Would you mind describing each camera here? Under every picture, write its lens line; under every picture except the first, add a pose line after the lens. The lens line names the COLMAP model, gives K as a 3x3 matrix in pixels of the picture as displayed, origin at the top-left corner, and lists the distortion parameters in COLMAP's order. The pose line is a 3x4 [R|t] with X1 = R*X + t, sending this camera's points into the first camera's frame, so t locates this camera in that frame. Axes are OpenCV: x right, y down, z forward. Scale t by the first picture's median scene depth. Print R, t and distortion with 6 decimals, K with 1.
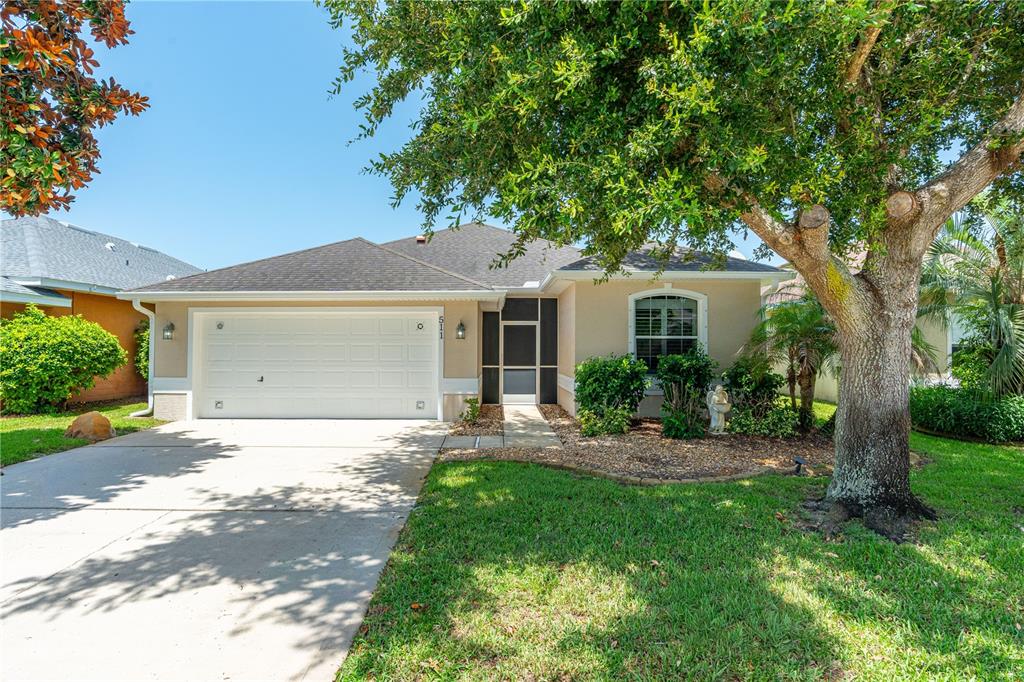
lens RADIAL K [[463.8, 0, 506.7], [0, 463.8, 339.3], [0, 0, 1]] dist [-0.001588, 0.000495]
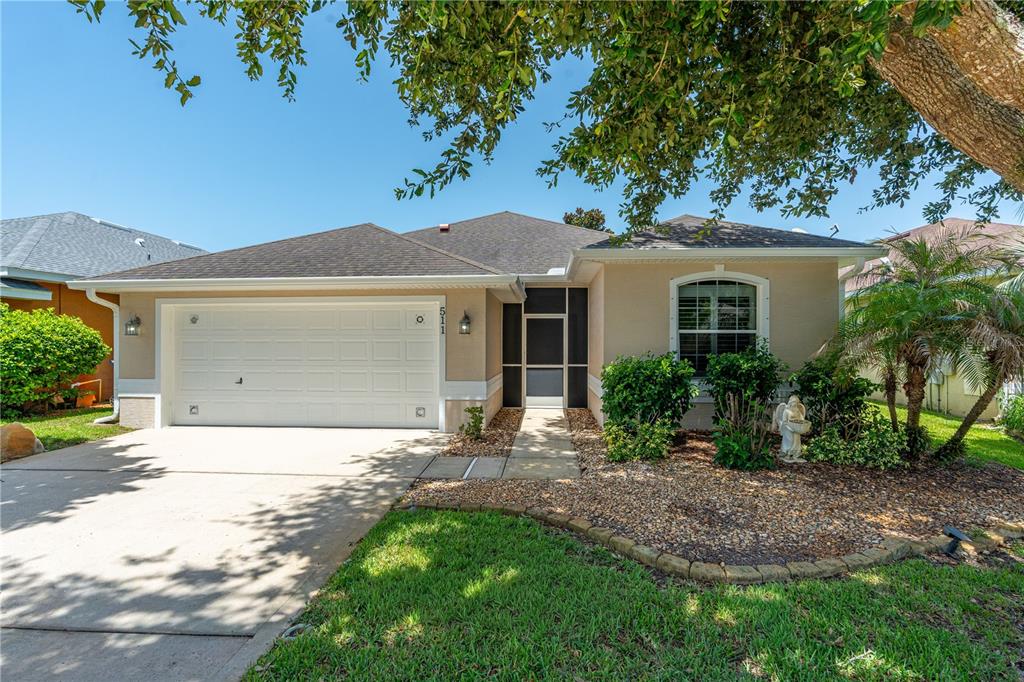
lens RADIAL K [[463.8, 0, 518.7], [0, 463.8, 342.7], [0, 0, 1]] dist [-0.001588, 0.000495]
pose [[0.998300, -0.001067, -0.058269, 0.045283], [0.002069, 0.999851, 0.017137, 0.000567], [0.058242, -0.017228, 0.998154, 0.171748]]
